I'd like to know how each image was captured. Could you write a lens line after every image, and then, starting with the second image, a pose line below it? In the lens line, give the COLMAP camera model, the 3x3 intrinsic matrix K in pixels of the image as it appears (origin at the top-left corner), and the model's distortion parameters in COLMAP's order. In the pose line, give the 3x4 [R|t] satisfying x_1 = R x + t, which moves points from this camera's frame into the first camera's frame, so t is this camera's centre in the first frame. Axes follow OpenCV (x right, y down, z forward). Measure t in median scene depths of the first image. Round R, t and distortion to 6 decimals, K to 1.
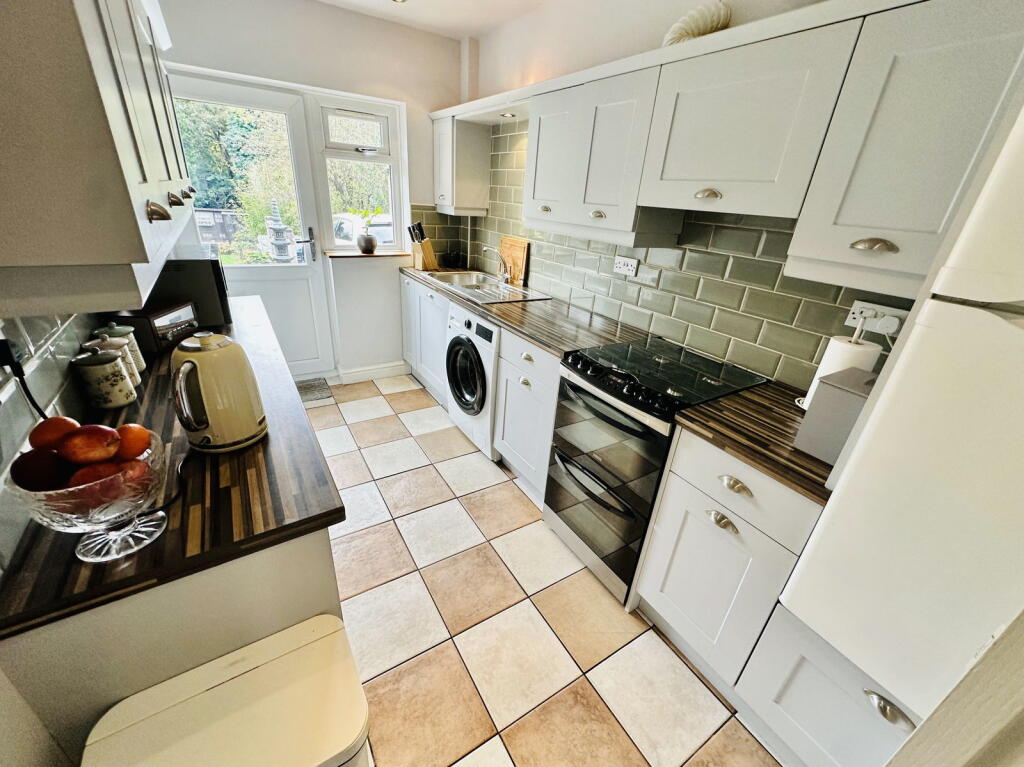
lens RADIAL K [[411.5, 0, 514.9], [0, 411.5, 384.0], [0, 0, 1]] dist [0.001493, 0.000076]
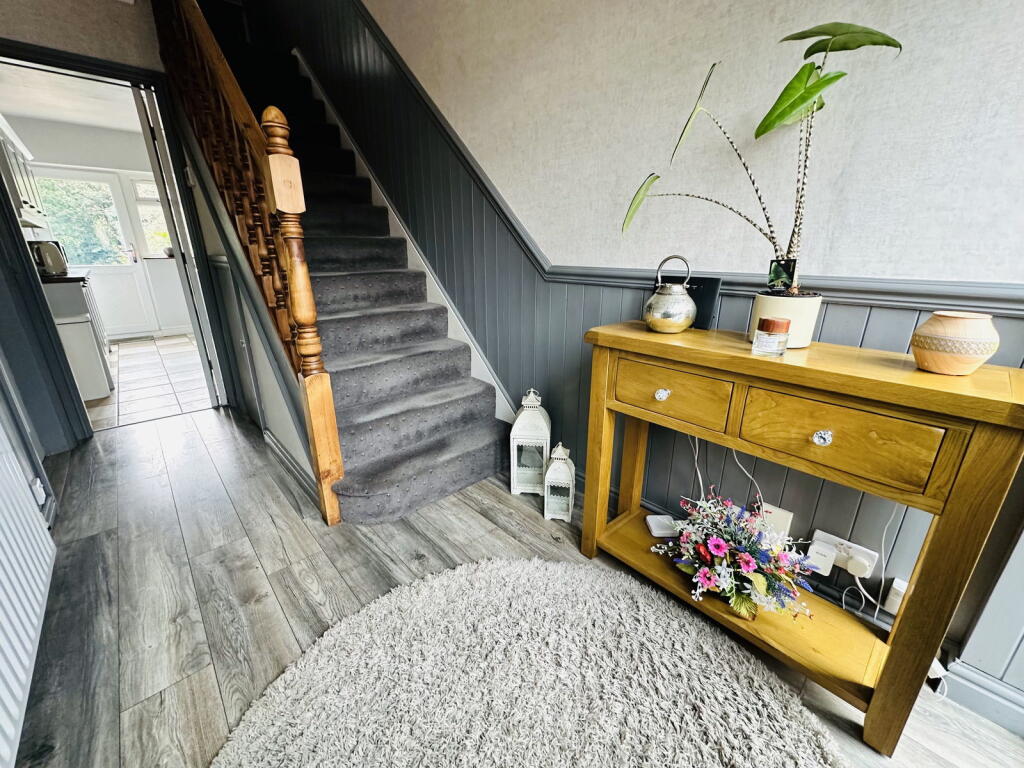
lens RADIAL K [[411.5, 0, 514.9], [0, 411.5, 384.5], [0, 0, 1]] dist [0.001493, 0.000076]
pose [[0.981886, -0.124008, 0.143256, 0.163999], [0.138605, 0.985602, -0.096834, 0.127275], [-0.129185, 0.114936, 0.984937, -0.183094]]
